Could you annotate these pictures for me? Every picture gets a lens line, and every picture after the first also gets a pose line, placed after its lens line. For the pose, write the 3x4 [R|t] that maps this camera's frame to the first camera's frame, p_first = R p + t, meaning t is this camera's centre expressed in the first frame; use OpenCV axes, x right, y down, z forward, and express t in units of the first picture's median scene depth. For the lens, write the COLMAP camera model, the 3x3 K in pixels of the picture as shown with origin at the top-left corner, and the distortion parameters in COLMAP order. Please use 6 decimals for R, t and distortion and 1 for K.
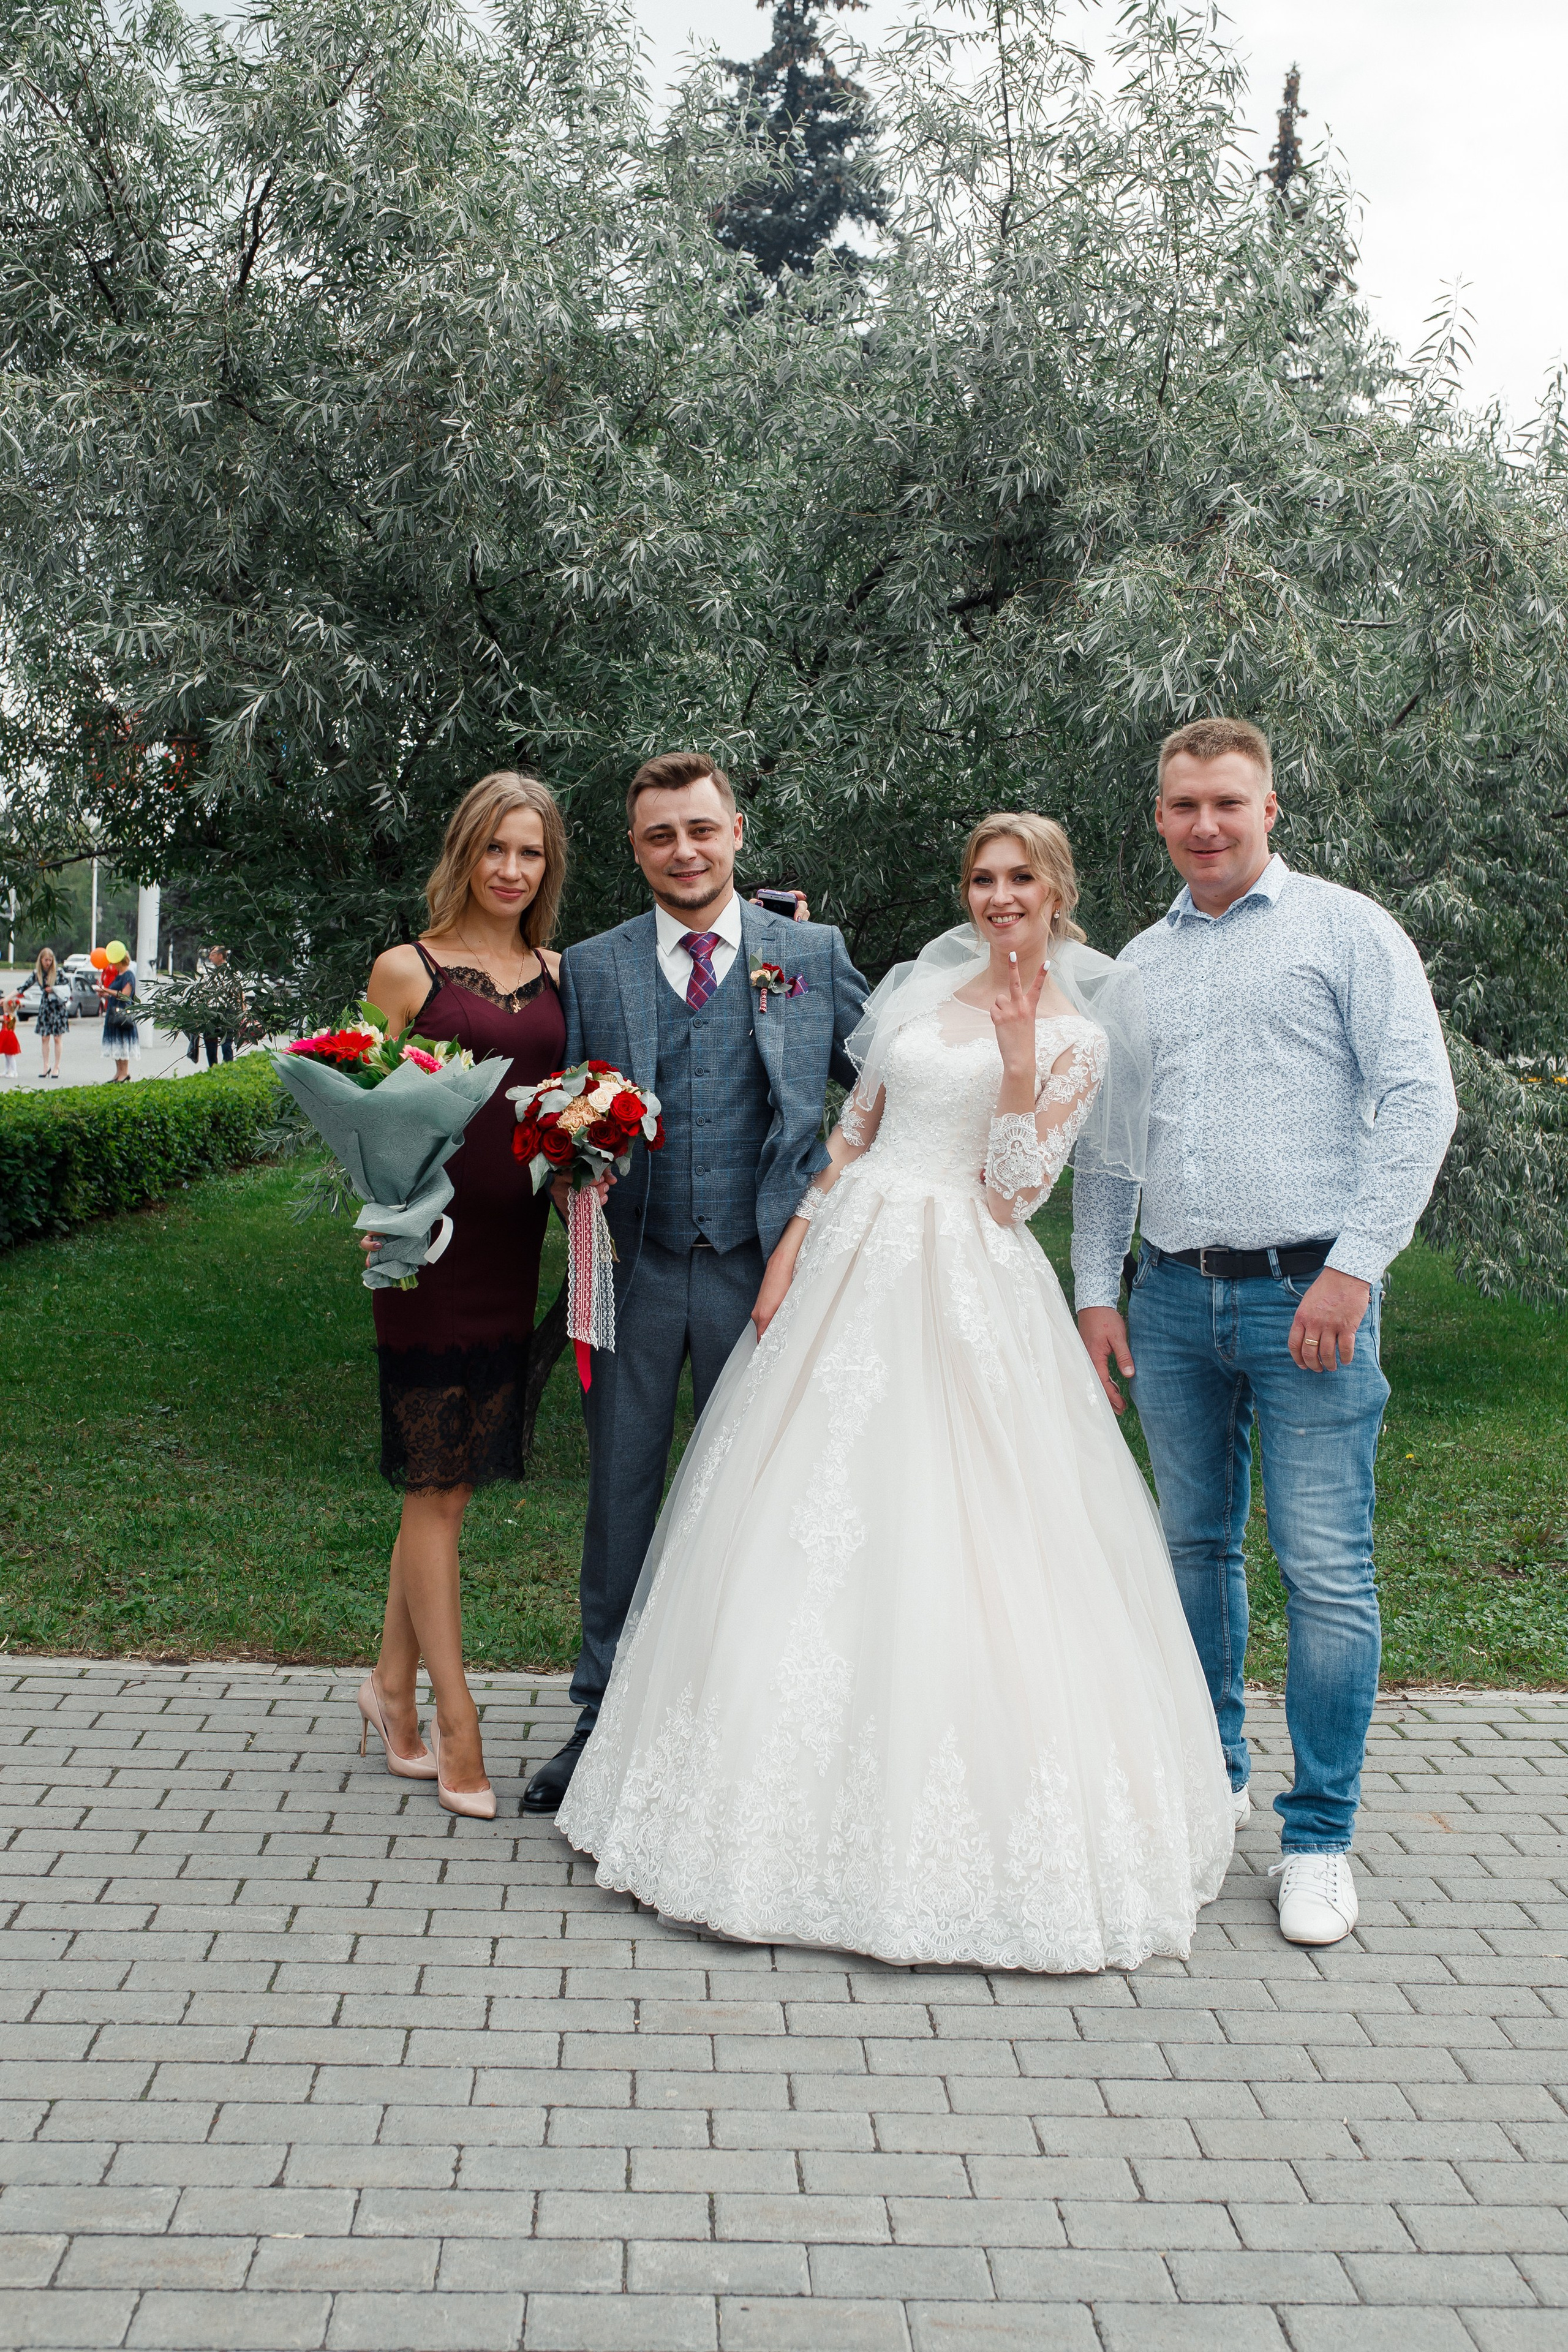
lens RADIAL K [[2275.2, 0, 778.7], [0, 2275.2, 1166.1], [0, 0, 1]] dist [-0.052678, 0.076818]
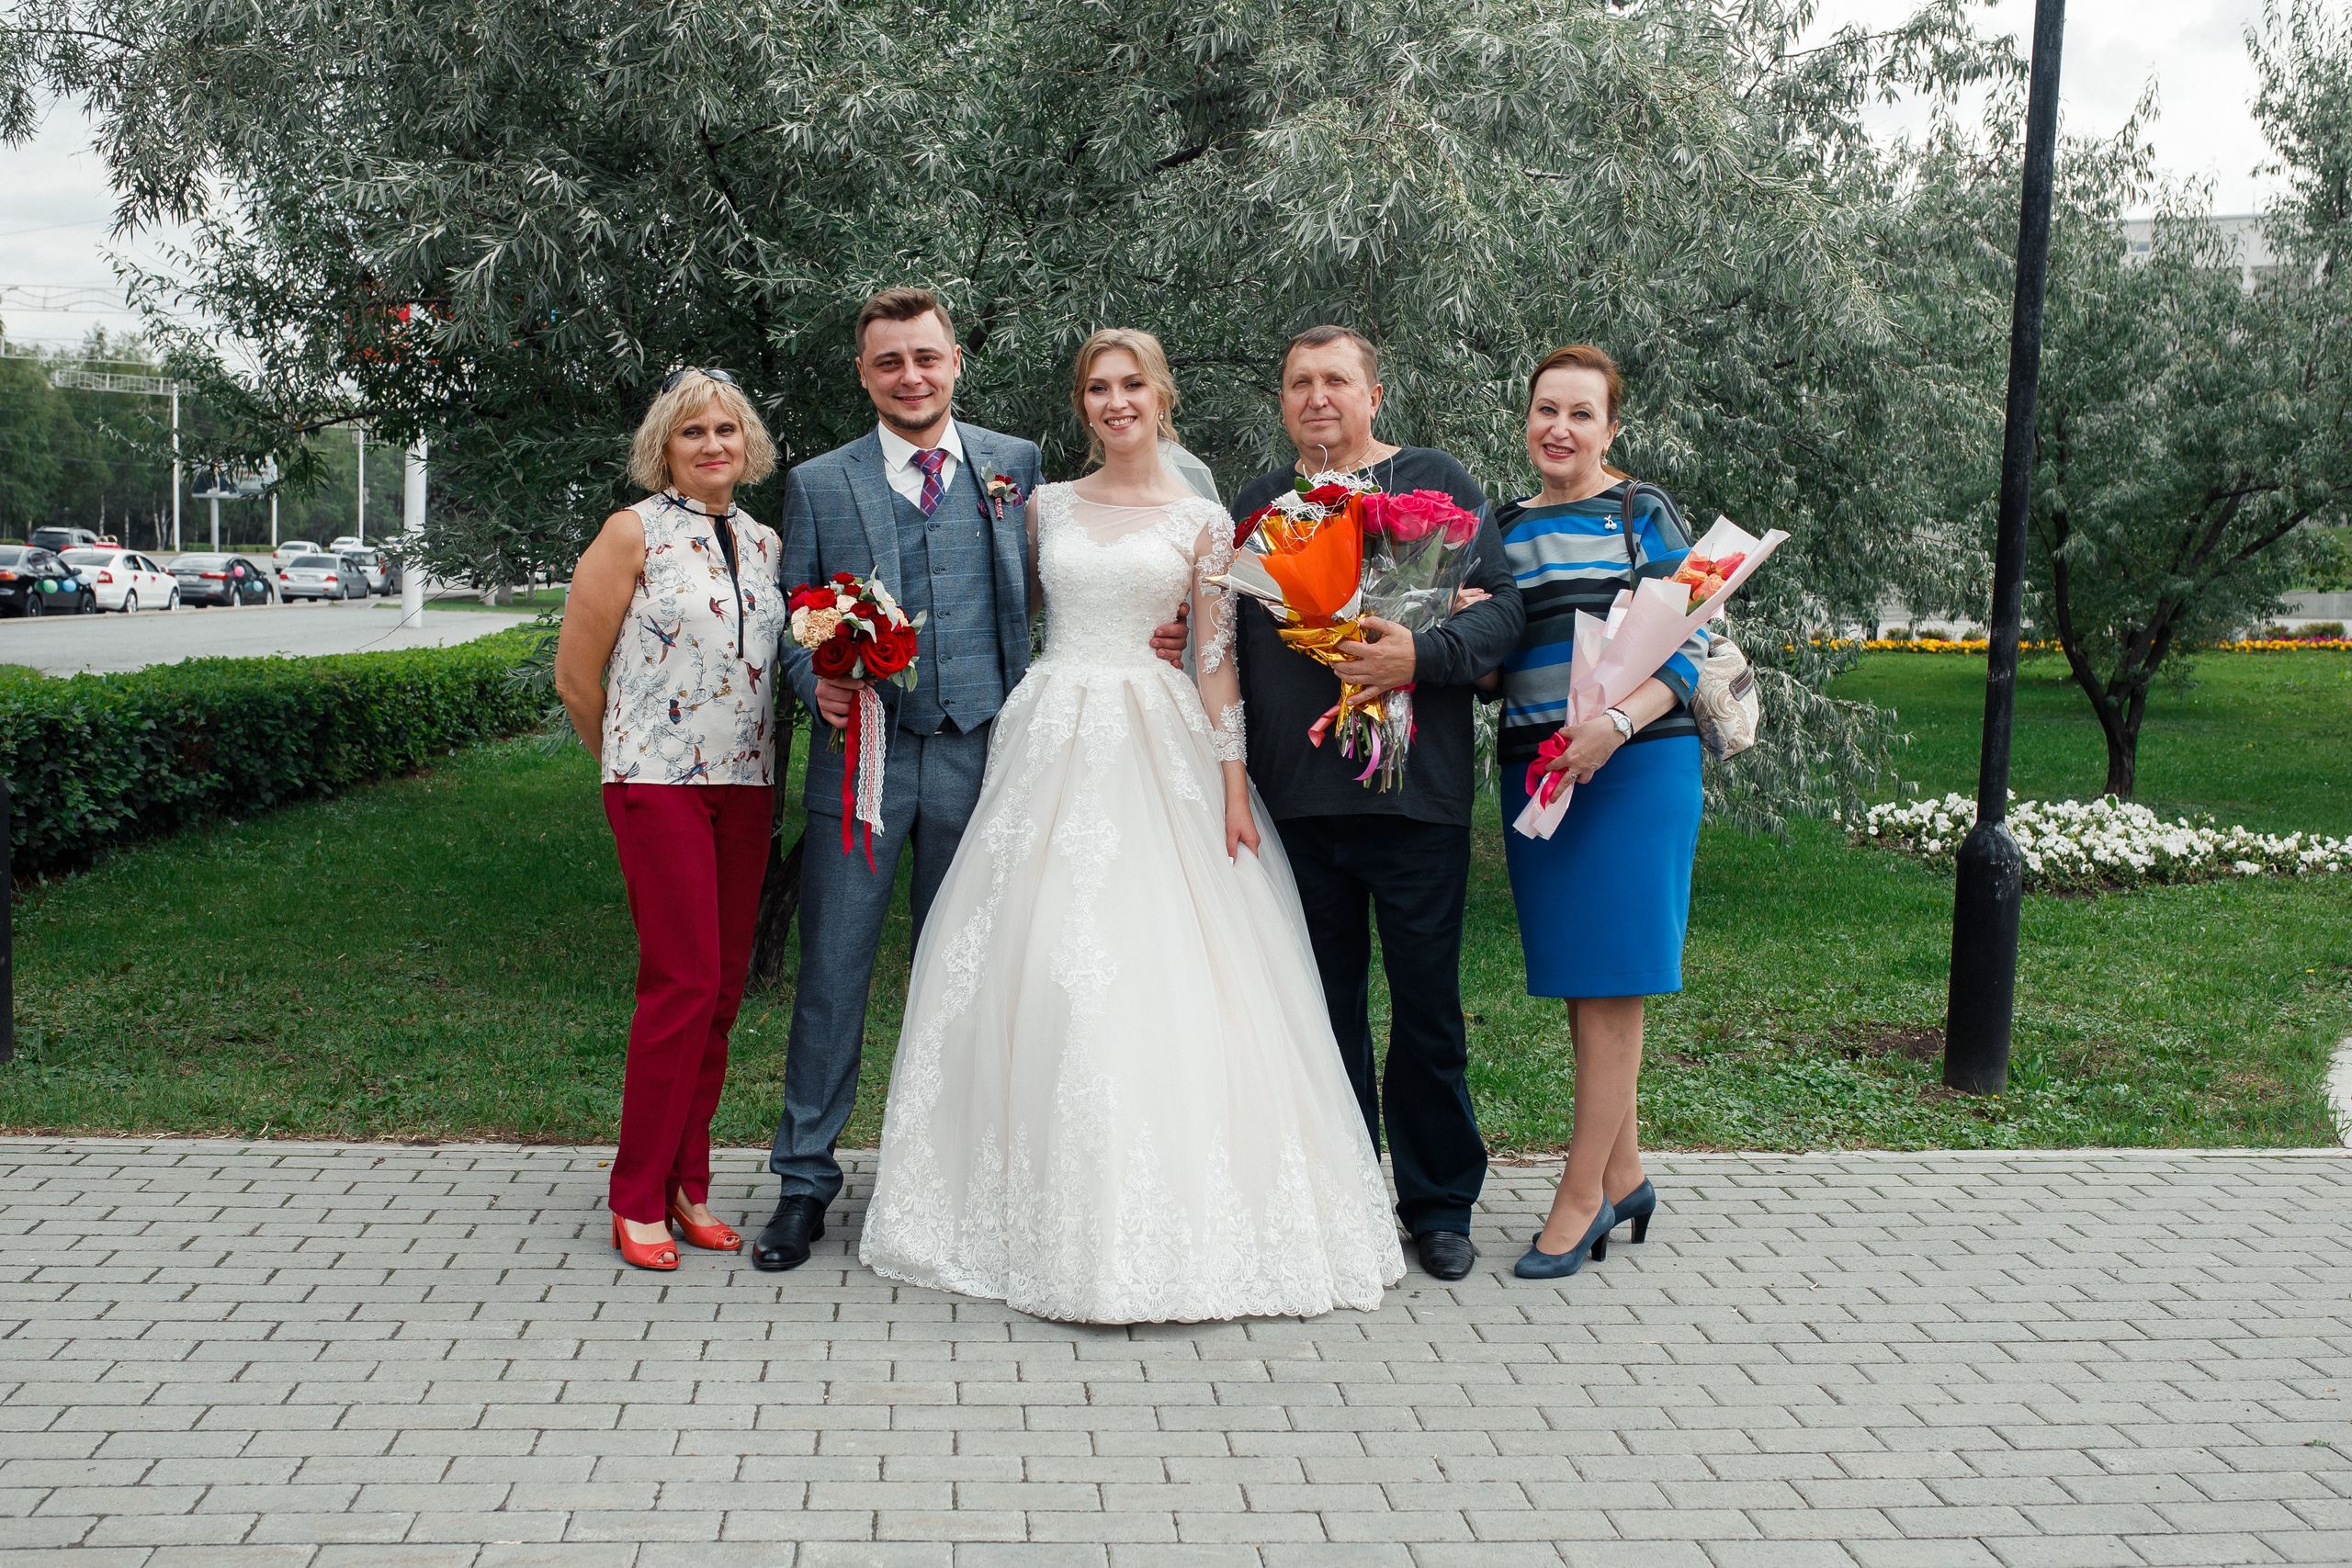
lens RADIAL K [[2329.2, 0, 1169.8], [0, 2329.2, 786.2], [0, 0, 1]] dist [-0.051253, 0.078585]
pose [[0.999107, -0.013207, 0.040136, 0.038715], [0.012549, 0.999784, 0.016587, 0.030986], [-0.040347, -0.016068, 0.999057, -0.096894]]
